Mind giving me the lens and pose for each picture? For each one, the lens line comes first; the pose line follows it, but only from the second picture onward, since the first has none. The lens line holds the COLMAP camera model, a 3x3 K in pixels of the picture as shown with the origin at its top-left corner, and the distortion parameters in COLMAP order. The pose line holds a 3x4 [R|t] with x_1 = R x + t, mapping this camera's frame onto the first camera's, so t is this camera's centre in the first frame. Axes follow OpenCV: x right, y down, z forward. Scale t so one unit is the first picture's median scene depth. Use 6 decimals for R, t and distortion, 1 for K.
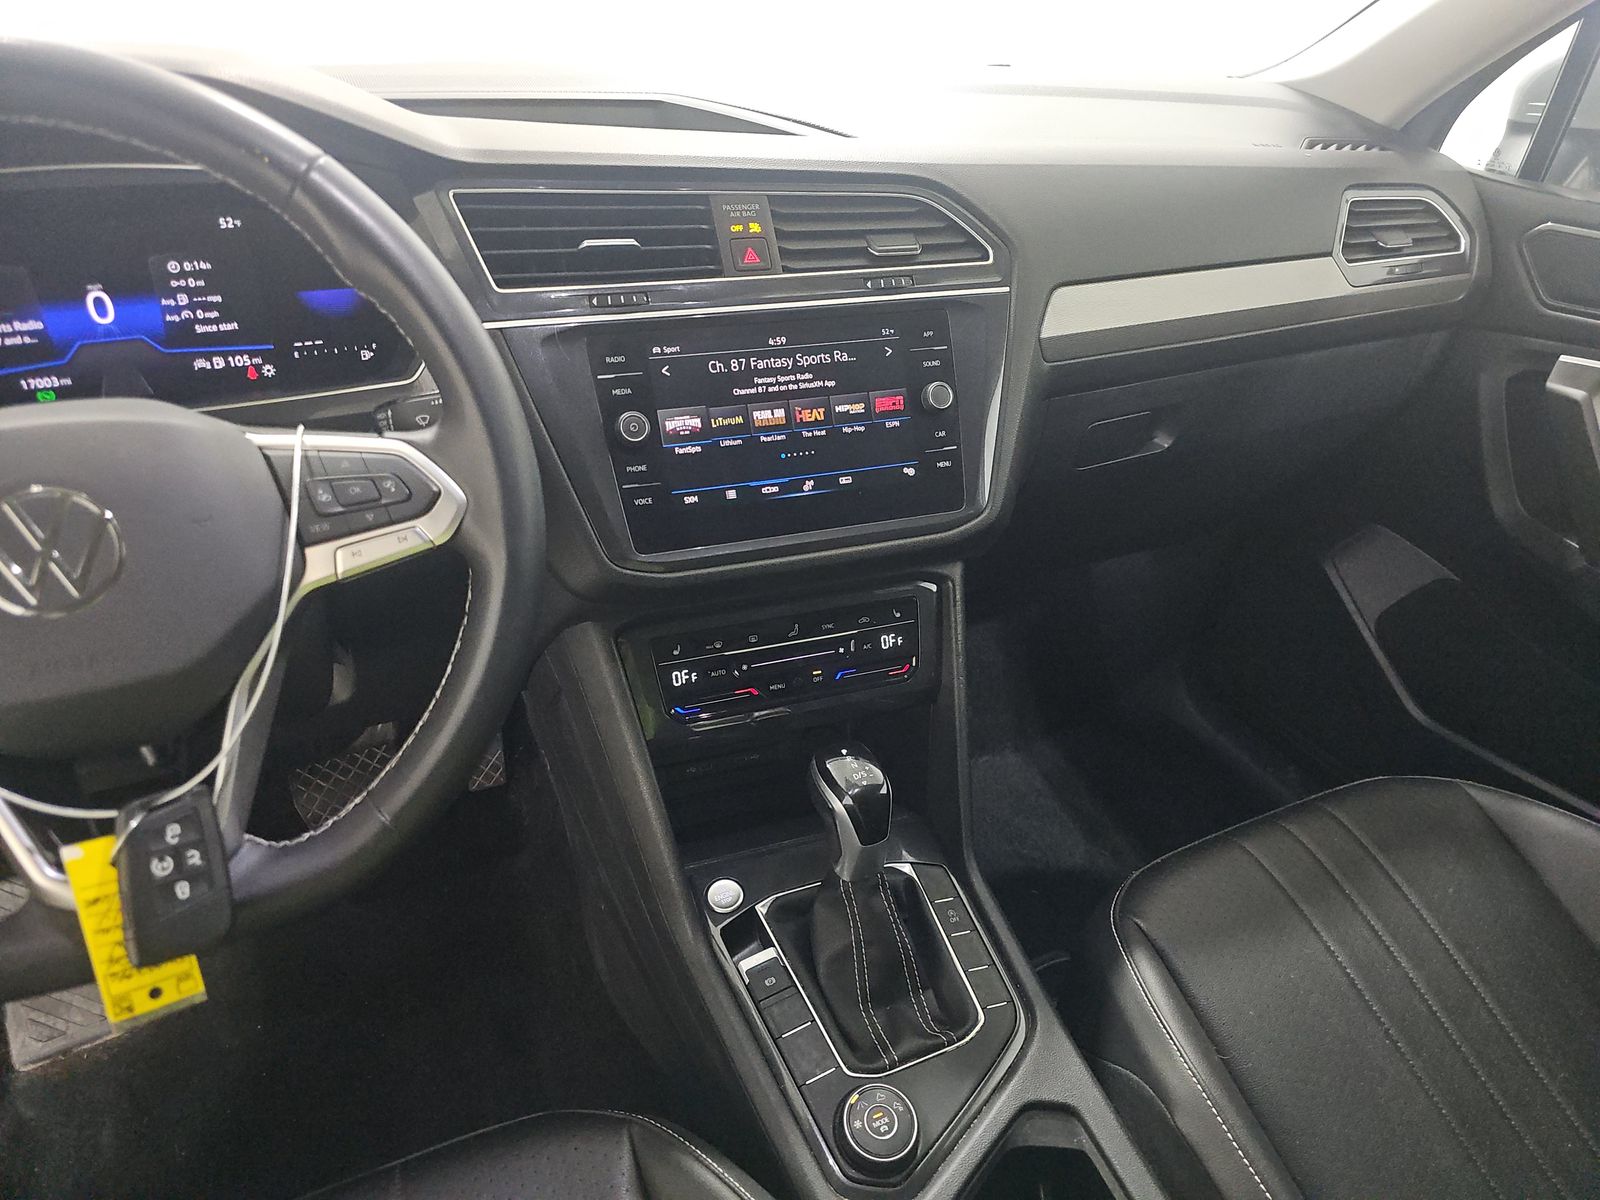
lens RADIAL K [[1054.8, 0, 800.0], [0, 1054.8, 600.0], [0, 0, 1]] dist [0.066794, -0.070005]
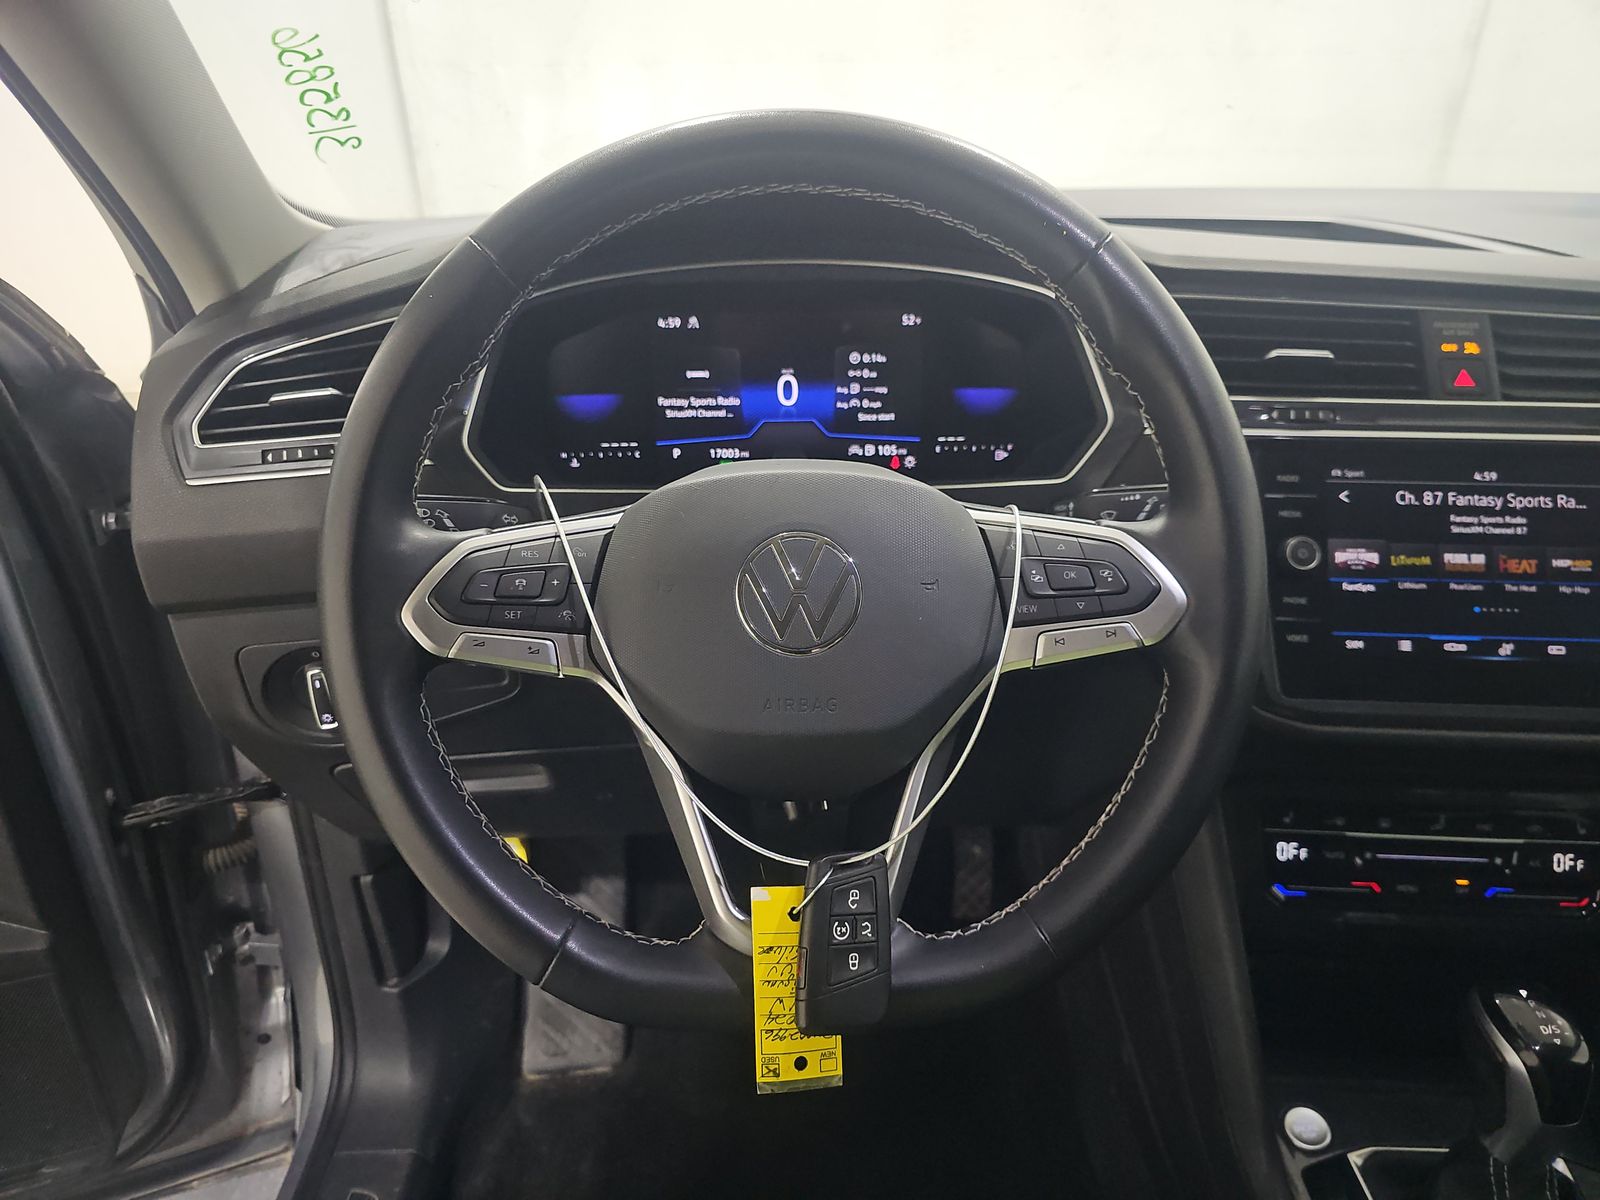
lens RADIAL K [[1073.4, 0, 800.0], [0, 1073.4, 600.0], [0, 0, 1]] dist [-0.007709, 0.002325]
pose [[0.915442, 0.133094, -0.379804, -0.191197], [-0.183768, 0.977842, -0.100273, 0.039113], [0.358043, 0.161590, 0.919616, 0.038170]]
